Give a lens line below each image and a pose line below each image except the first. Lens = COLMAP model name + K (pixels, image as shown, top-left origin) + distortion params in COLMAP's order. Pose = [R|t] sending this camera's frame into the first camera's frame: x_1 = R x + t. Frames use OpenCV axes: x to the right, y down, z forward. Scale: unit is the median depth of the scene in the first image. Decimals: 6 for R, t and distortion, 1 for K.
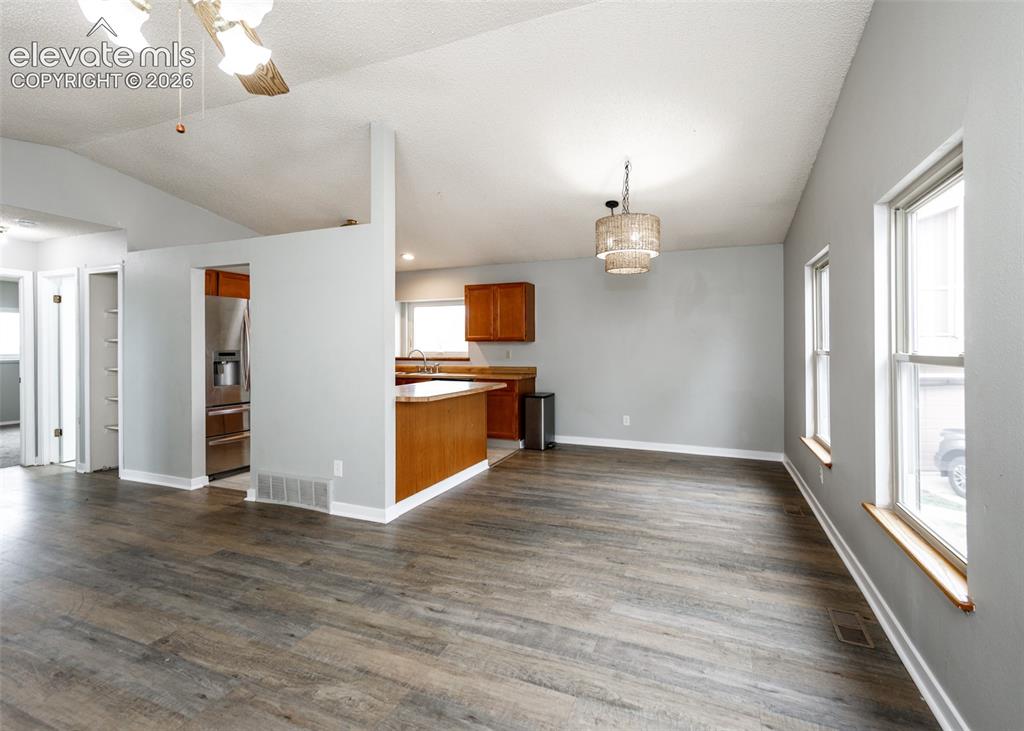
lens RADIAL K [[463.3, 0, 534.4], [0, 463.3, 347.0], [0, 0, 1]] dist [0.006725, 0.000479]
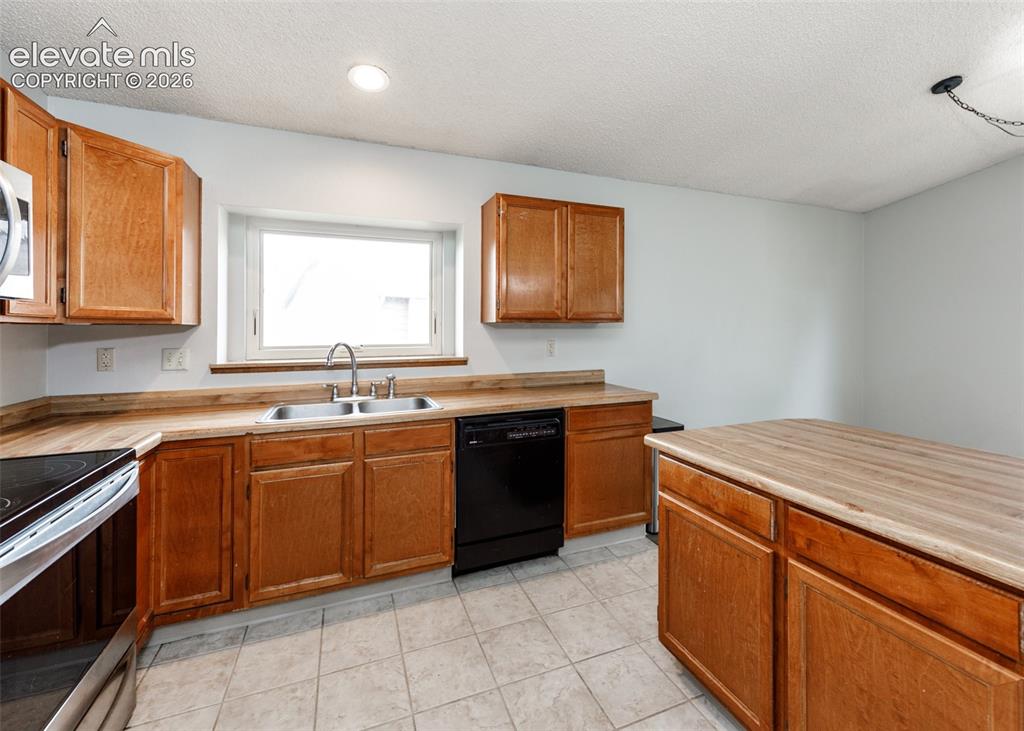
lens RADIAL K [[446.0, 0, 525.4], [0, 446.0, 330.5], [0, 0, 1]] dist [-0.007729, -0.000204]
pose [[0.722366, -0.000842, 0.691510, -0.746331], [0.003016, 0.999994, -0.001933, -0.004124], [-0.691504, 0.003482, 0.722364, 1.203493]]
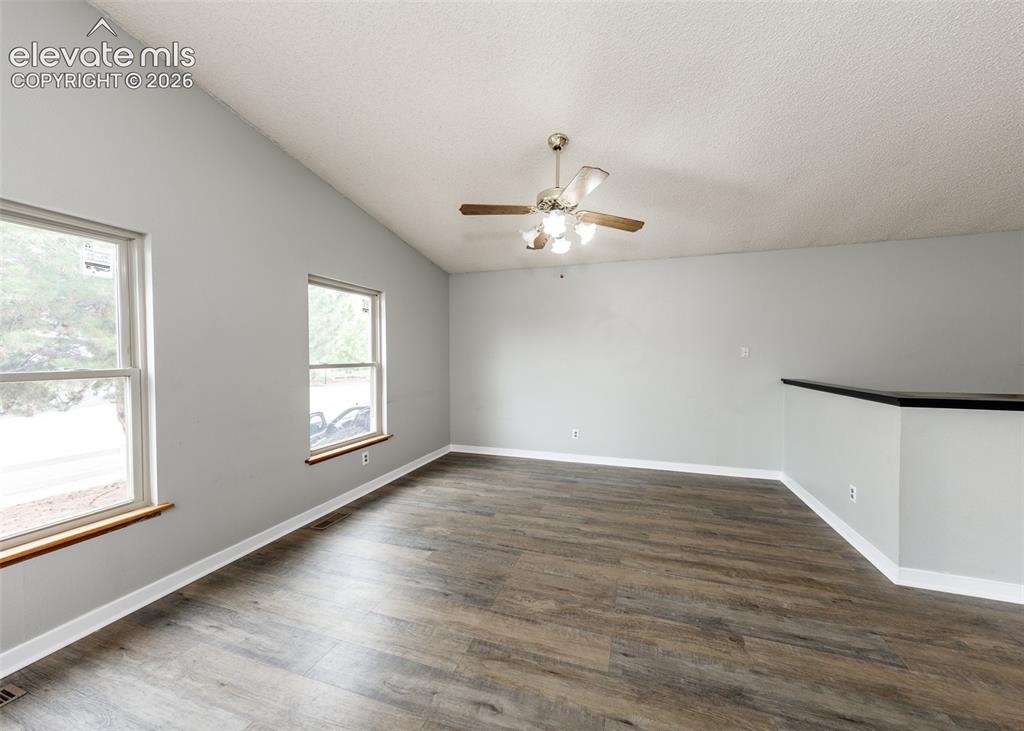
lens RADIAL K [[364.2, 0, 536.8], [0, 364.2, 365.9], [0, 0, 1]] dist [0.010611, -0.000965]
pose [[-0.996982, 0.002844, -0.077586, -0.155961], [0.000246, 0.999440, 0.033473, -0.014503], [0.077638, 0.033353, -0.996424, 1.003191]]
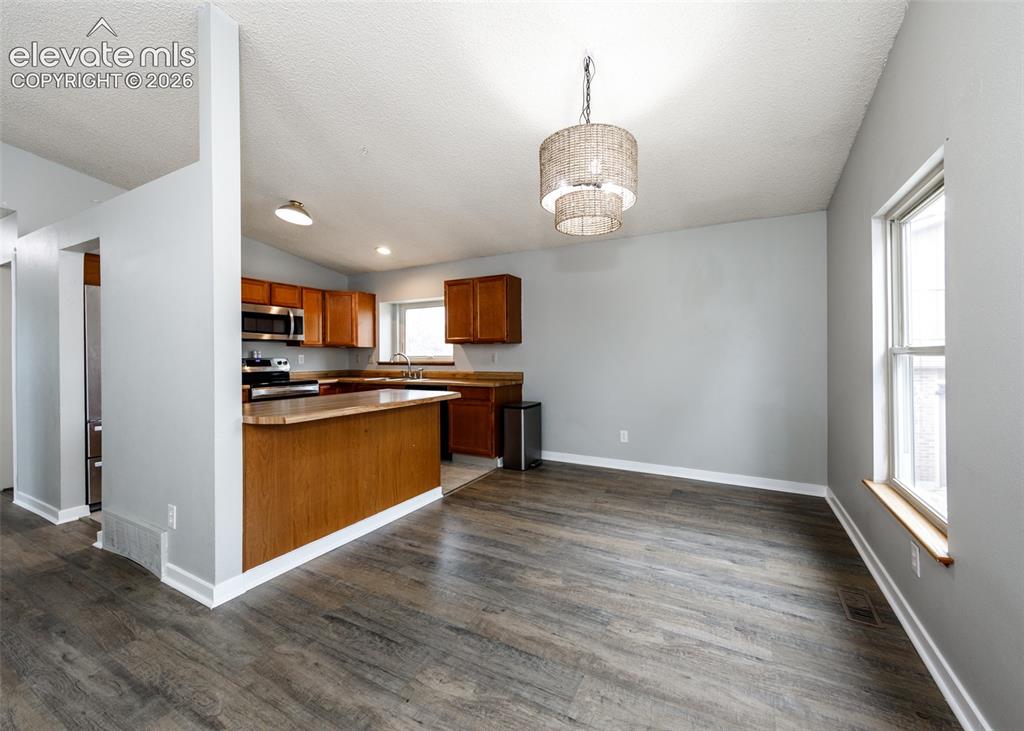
lens RADIAL K [[396.5, 0, 542.9], [0, 396.5, 355.4], [0, 0, 1]] dist [0.000967, 0.000166]
pose [[0.995782, -0.002306, -0.091724, 0.194376], [0.002558, 0.999993, 0.002639, 0.016593], [0.091717, -0.002862, 0.995781, 0.451196]]
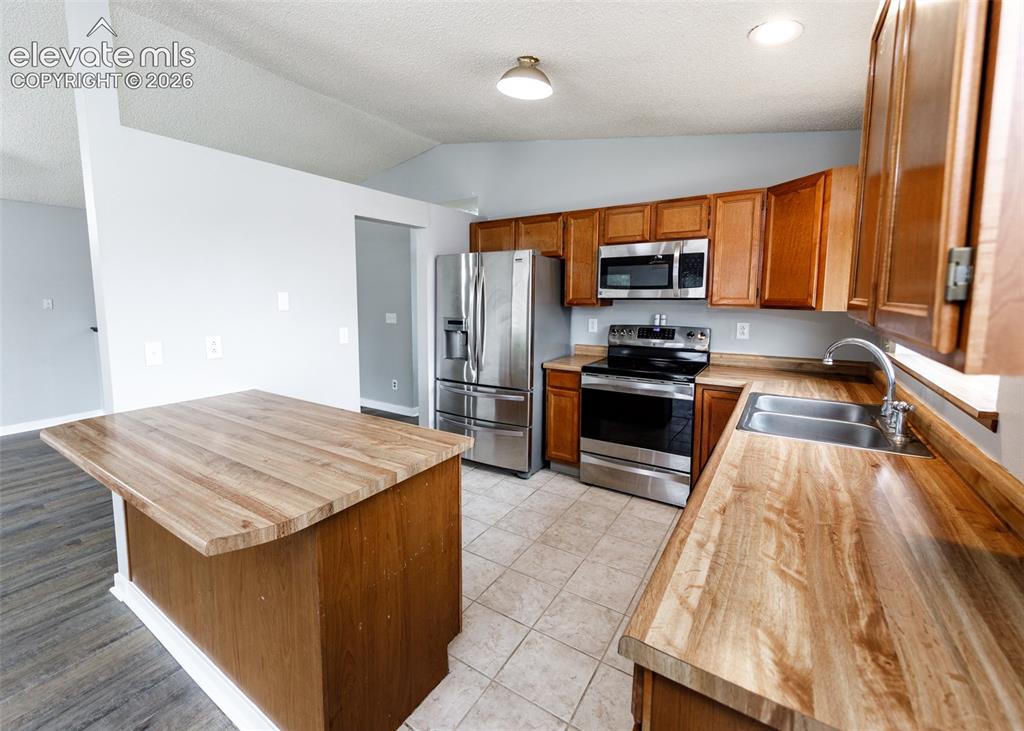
lens RADIAL K [[446.0, 0, 495.6], [0, 446.0, 337.5], [0, 0, 1]] dist [-0.007729, -0.000204]
pose [[-0.230307, 0.093278, -0.968637, 0.131086], [0.003171, 0.995462, 0.095107, -0.041865], [0.973113, 0.018833, -0.229558, 1.592295]]
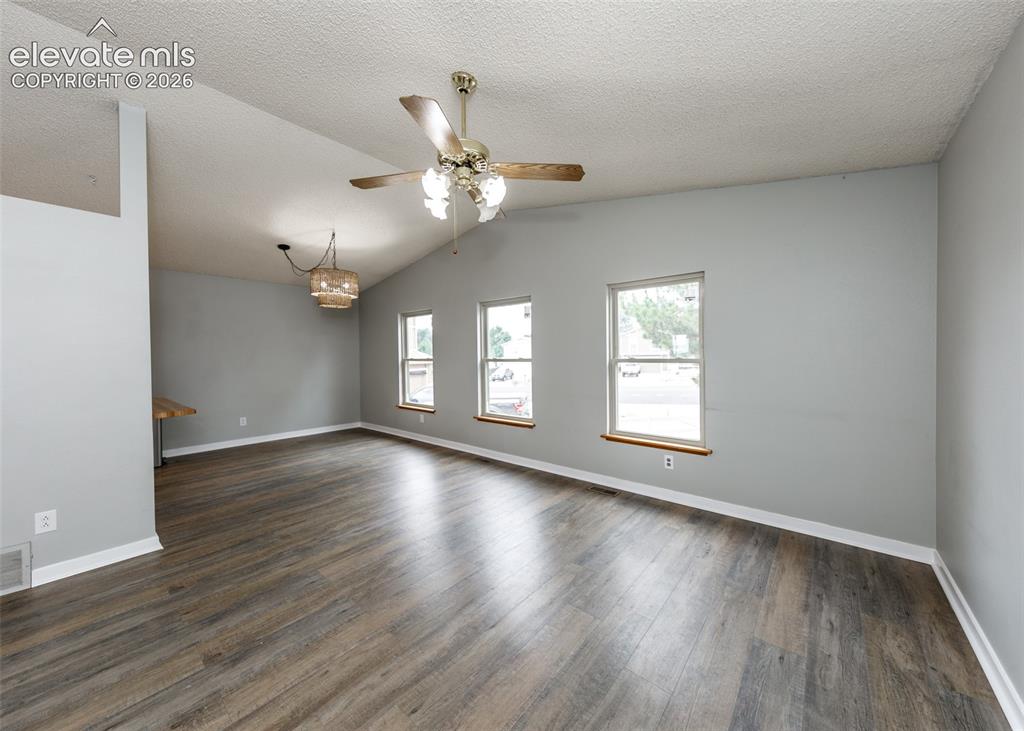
lens RADIAL K [[364.2, 0, 513.3], [0, 364.2, 358.5], [0, 0, 1]] dist [0.010611, -0.000965]
pose [[0.332134, -0.011047, 0.943167, -0.740707], [0.010985, 0.999909, 0.007844, -0.002642], [-0.943168, 0.007756, 0.332226, 0.074403]]
